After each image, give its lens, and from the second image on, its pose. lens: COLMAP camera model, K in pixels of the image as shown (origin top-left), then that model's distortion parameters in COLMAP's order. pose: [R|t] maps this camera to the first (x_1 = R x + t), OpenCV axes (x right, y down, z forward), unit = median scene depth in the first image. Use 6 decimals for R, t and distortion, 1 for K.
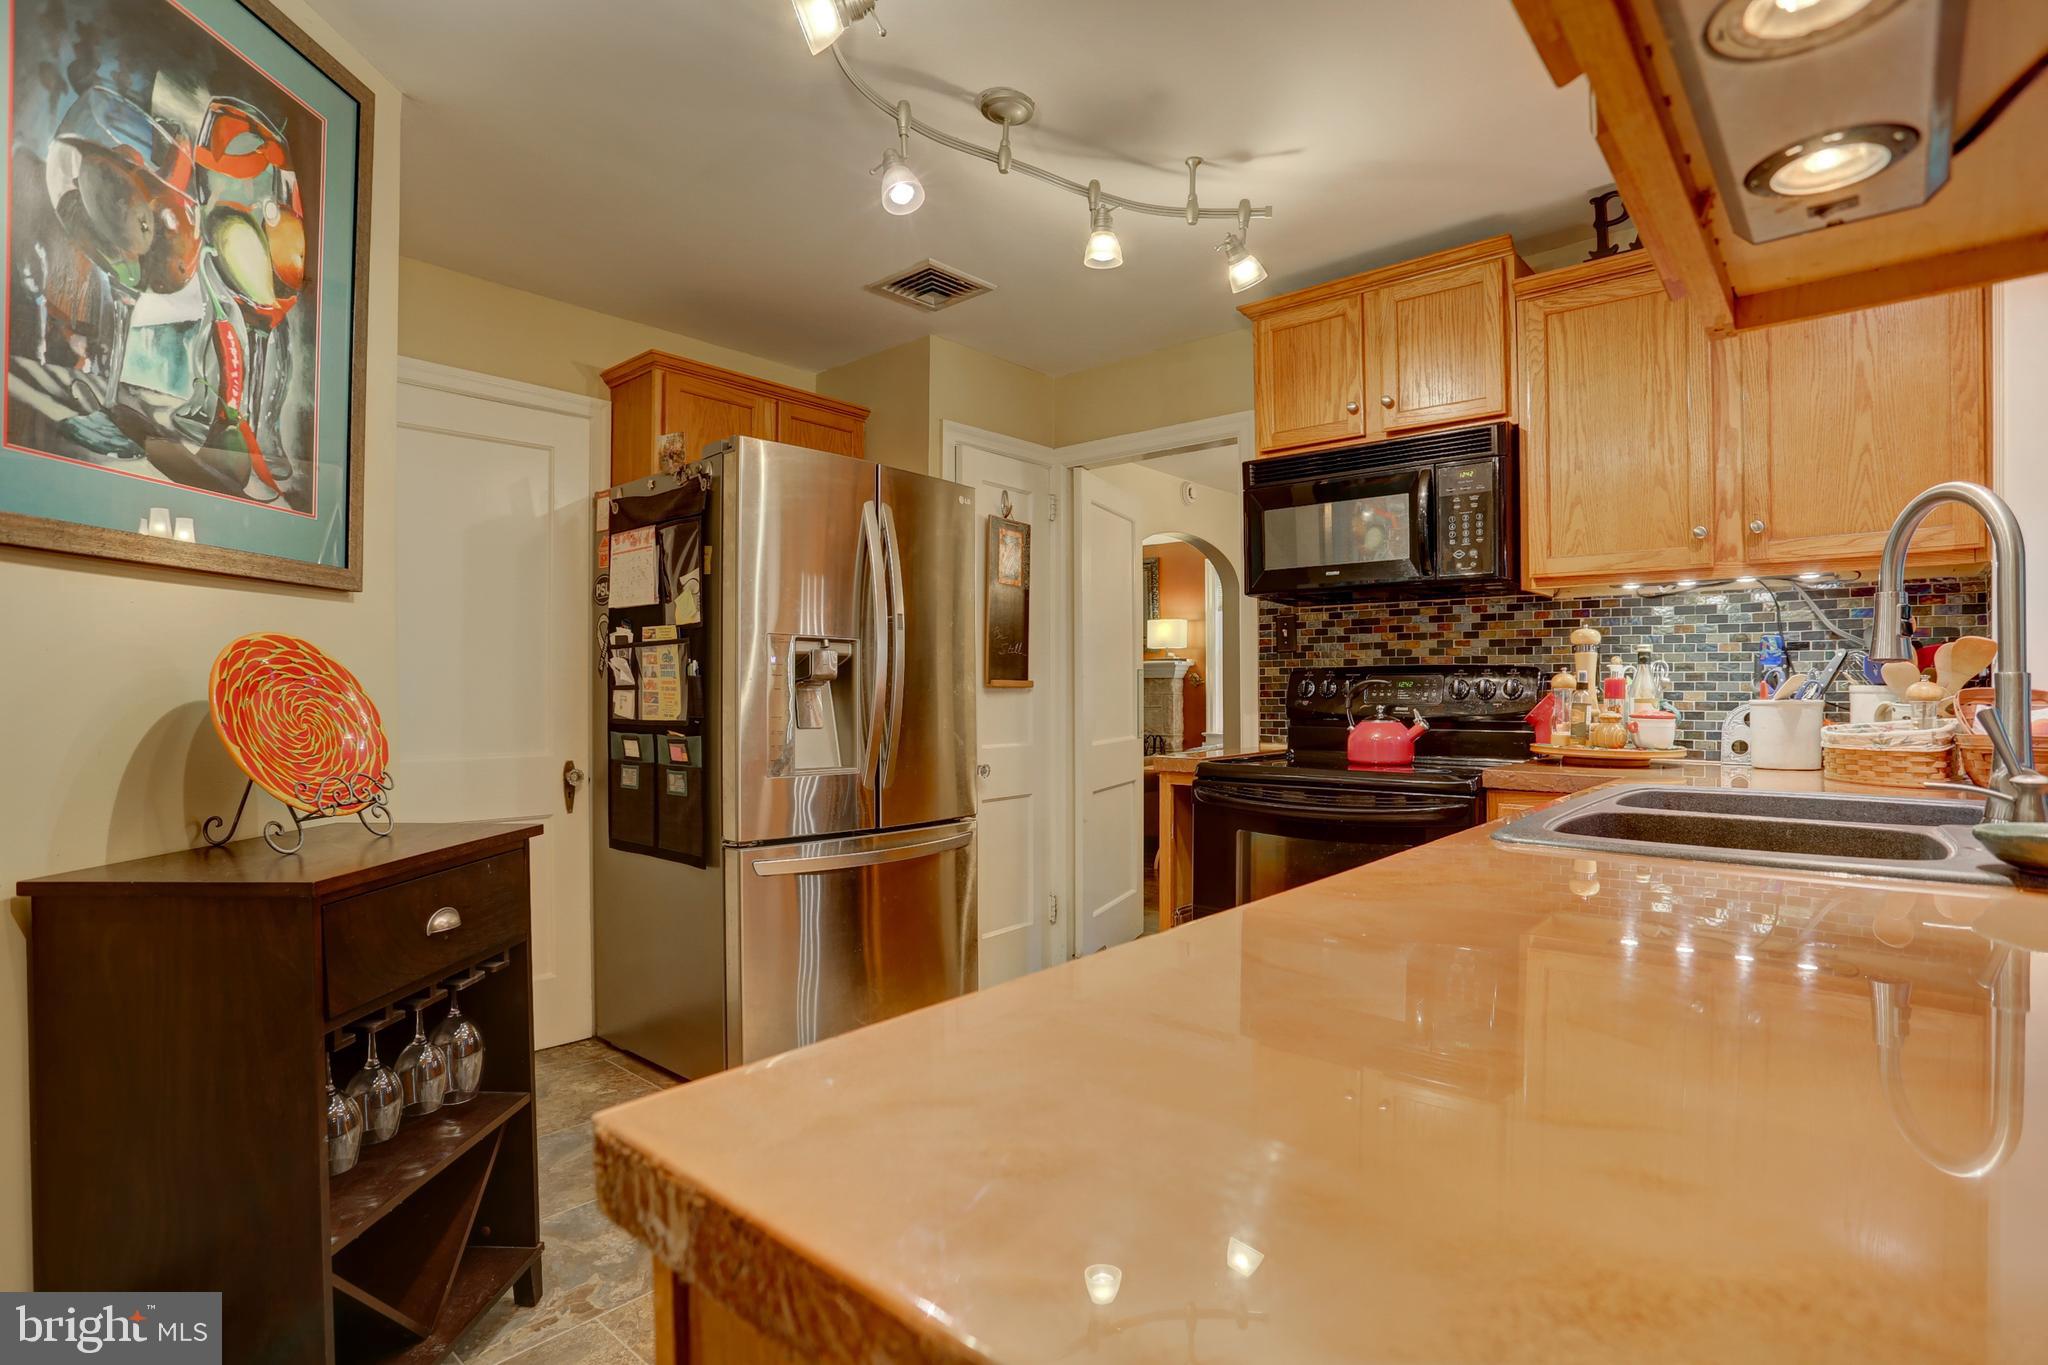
lens RADIAL K [[1022.3, 0, 1041.6], [0, 1022.3, 687.5], [0, 0, 1]] dist [-0.041647, 0.006842]
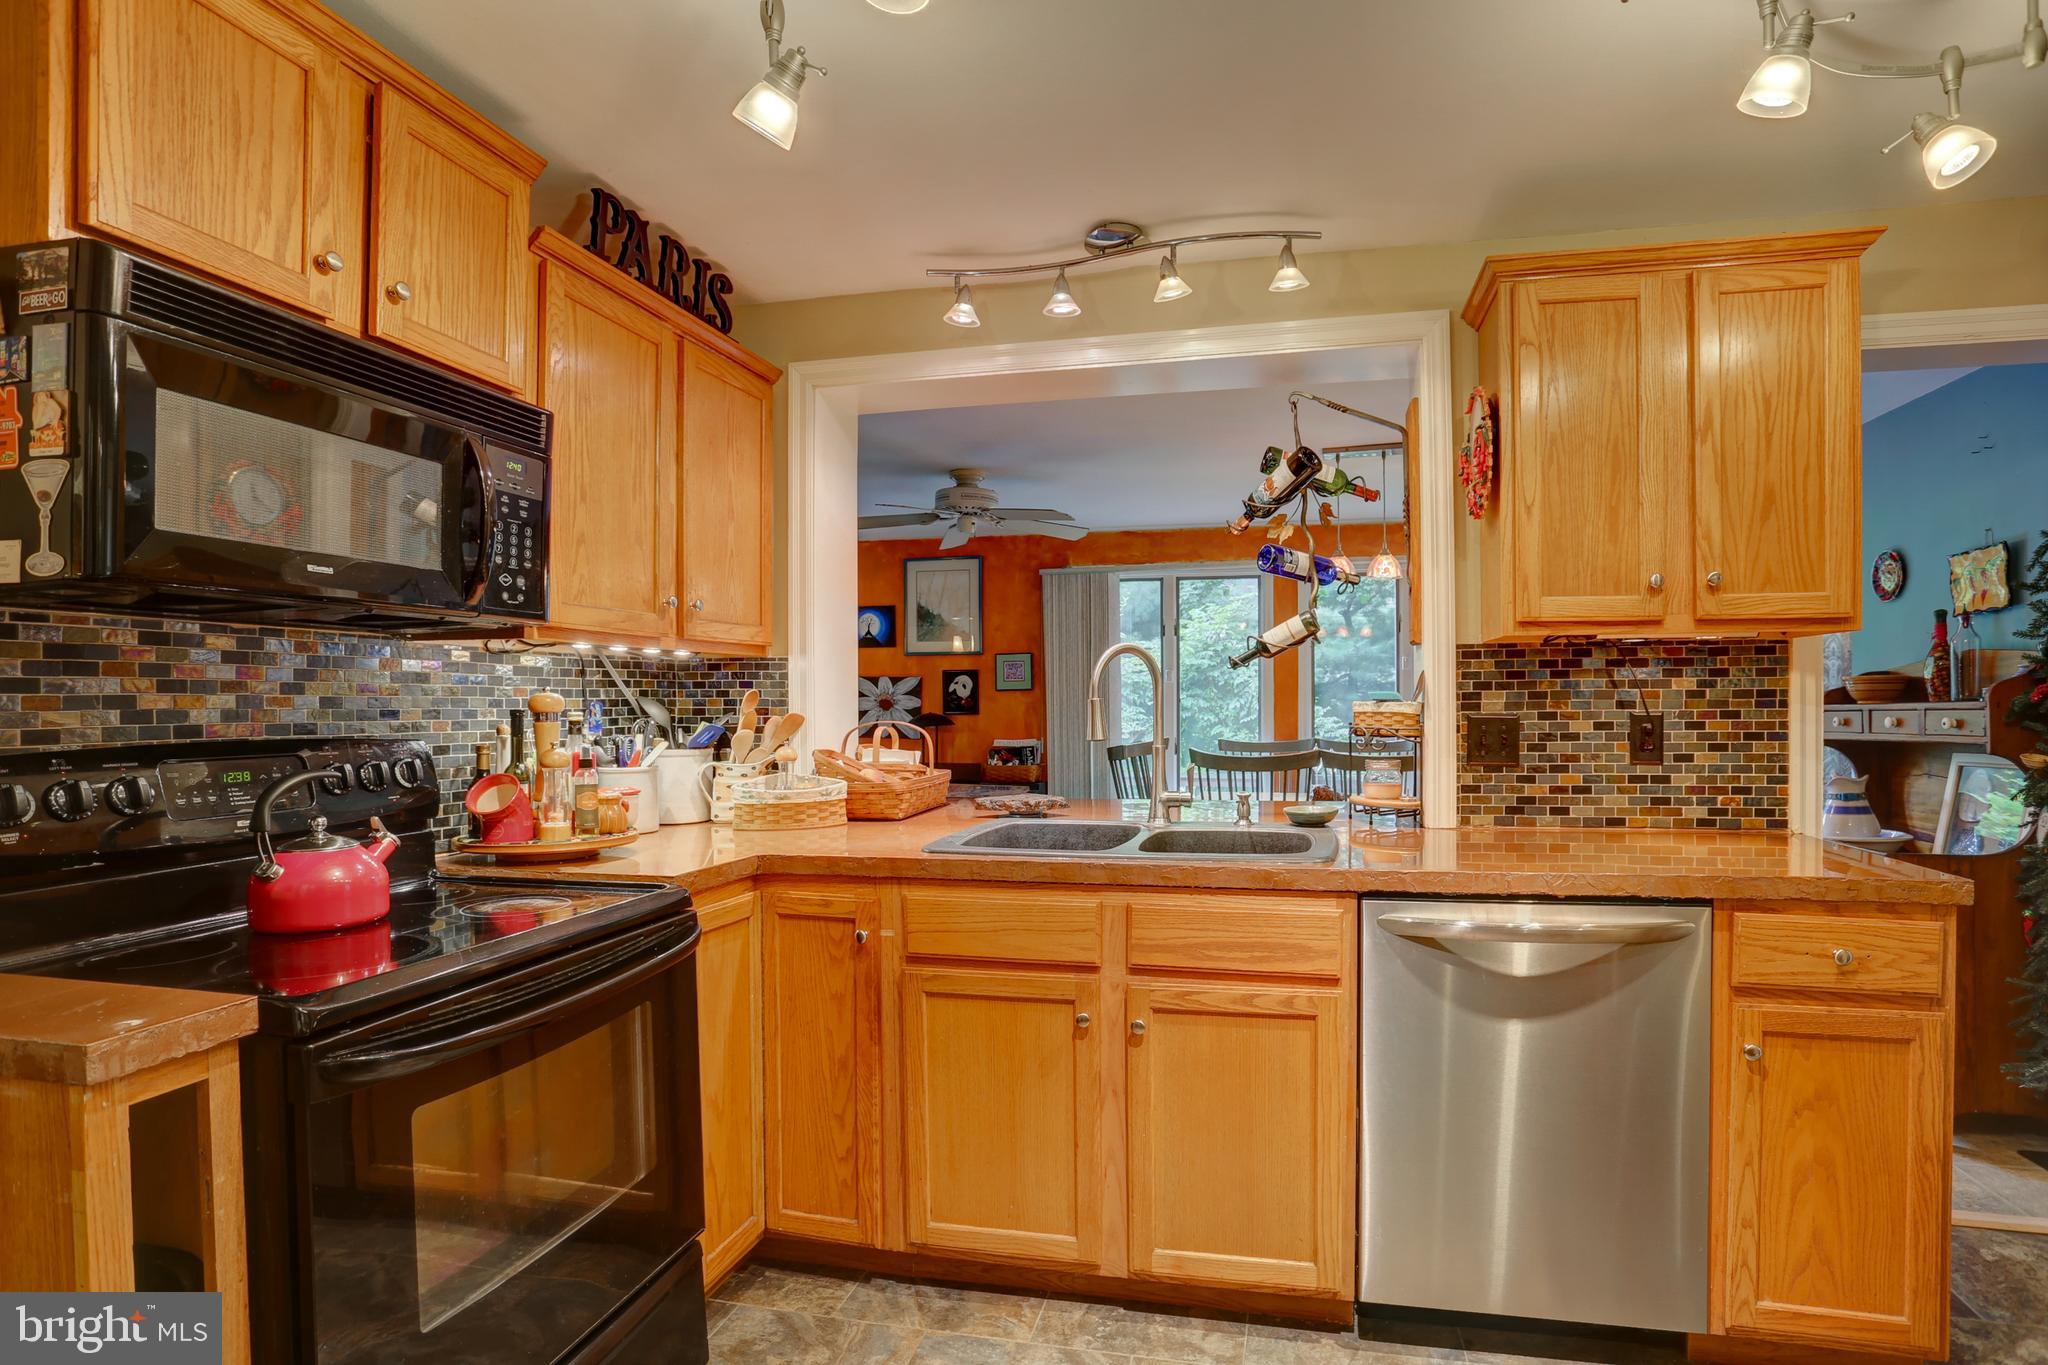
lens RADIAL K [[1022.3, 0, 1093.0], [0, 1022.3, 701.1], [0, 0, 1]] dist [-0.041647, 0.006842]
pose [[-0.485146, 0.001409, 0.874432, -0.376435], [0.001692, 0.999998, -0.000672, -0.049282], [-0.874431, 0.001154, -0.485148, 0.996891]]
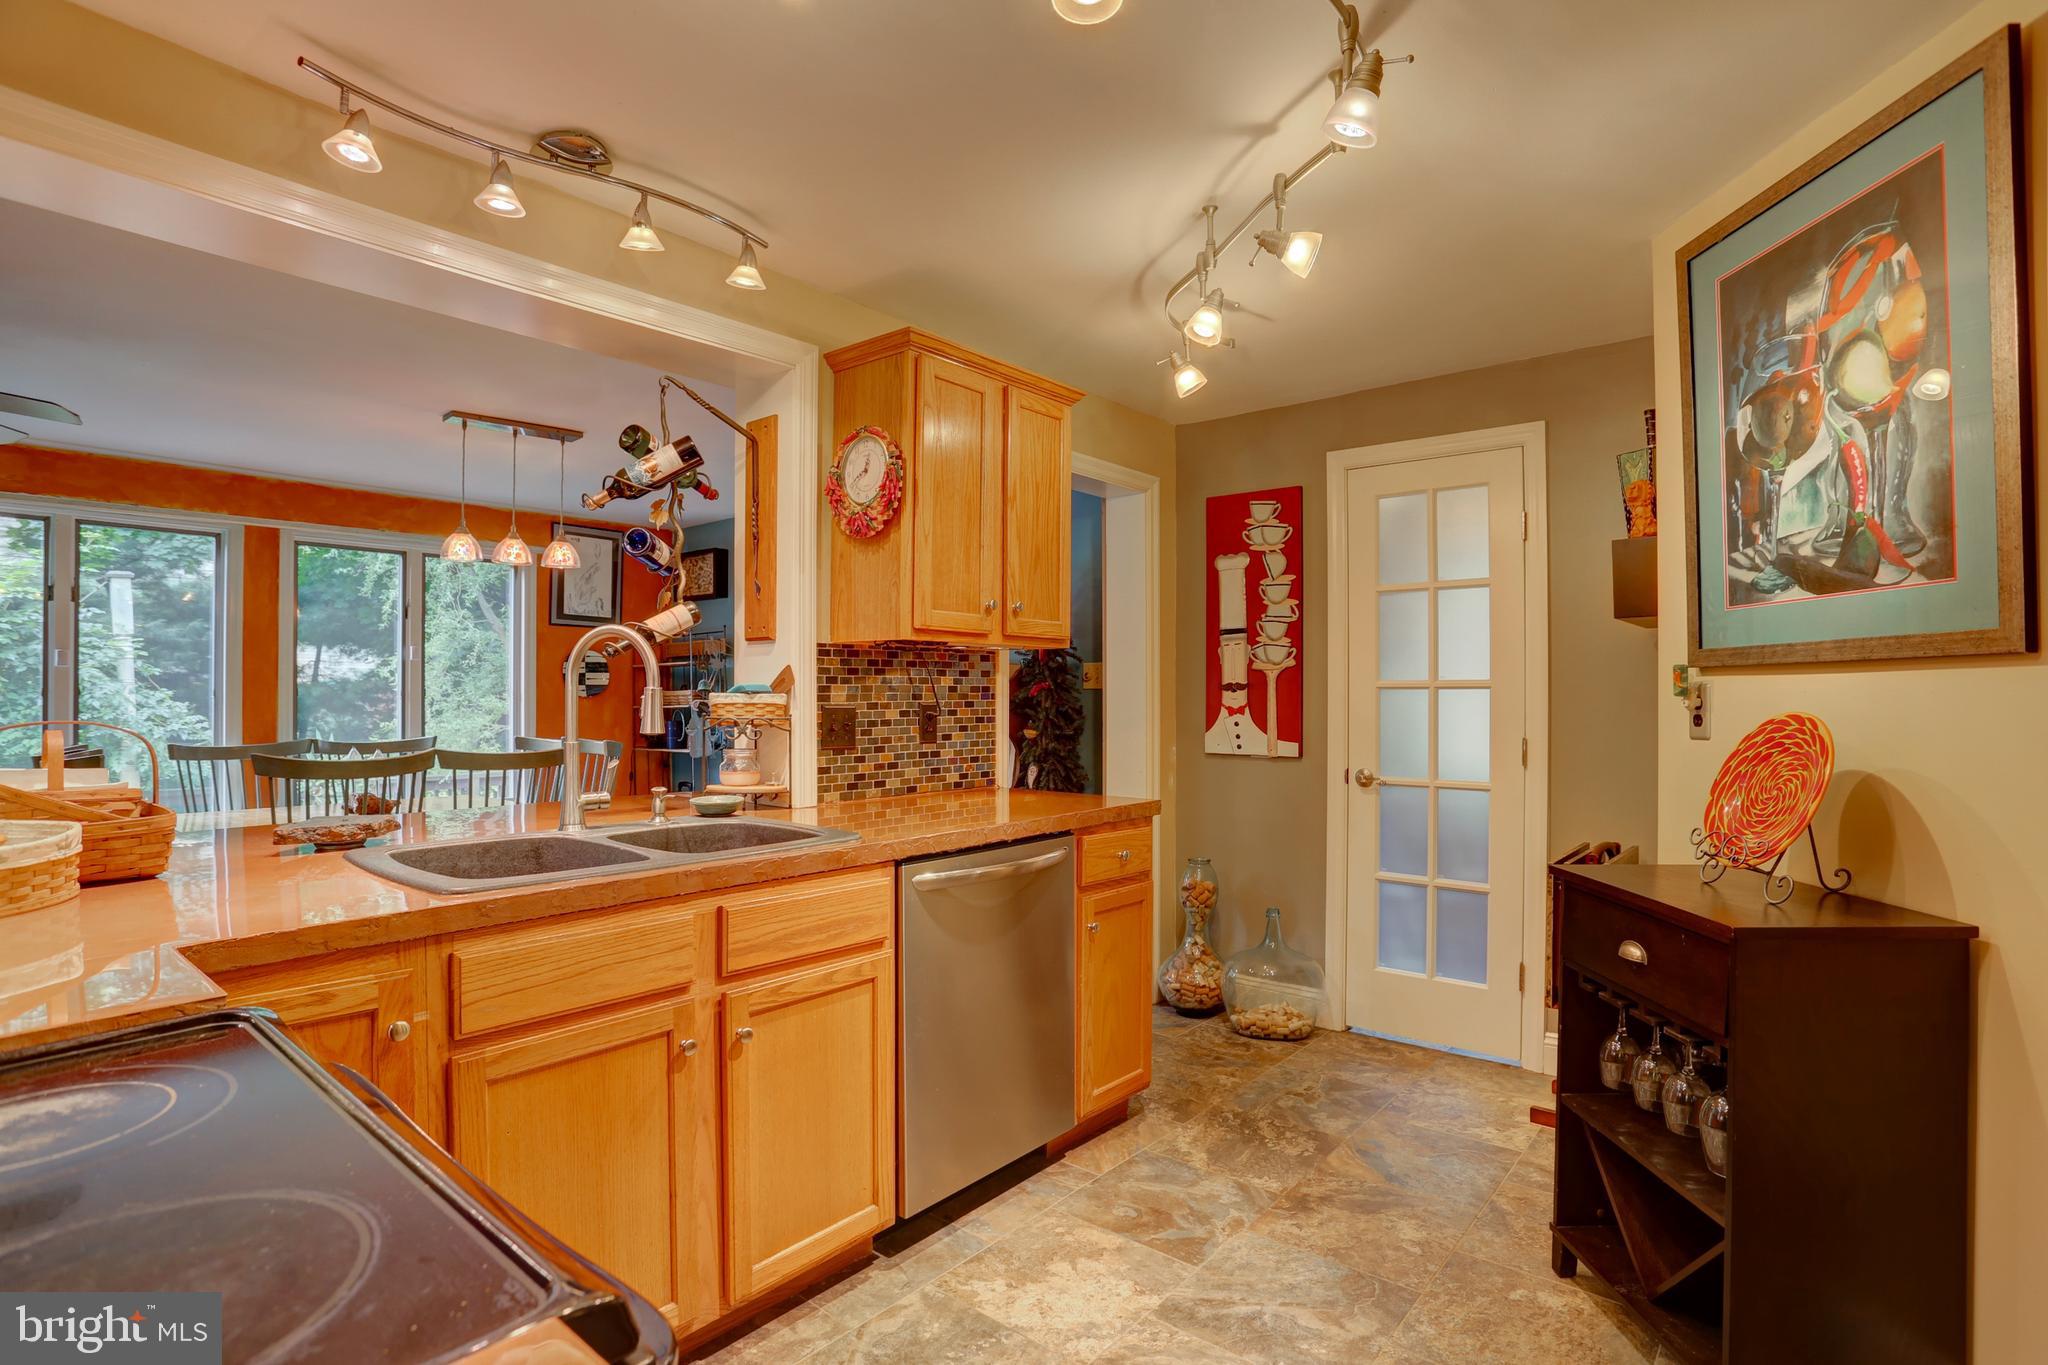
lens RADIAL K [[1022.3, 0, 1012.8], [0, 1022.3, 684.0], [0, 0, 1]] dist [-0.041647, 0.006842]
pose [[-0.999985, -0.000217, -0.005393, 0.095980], [-0.000136, 0.999888, -0.014965, -0.042956], [0.005396, -0.014964, -0.999873, 1.322041]]
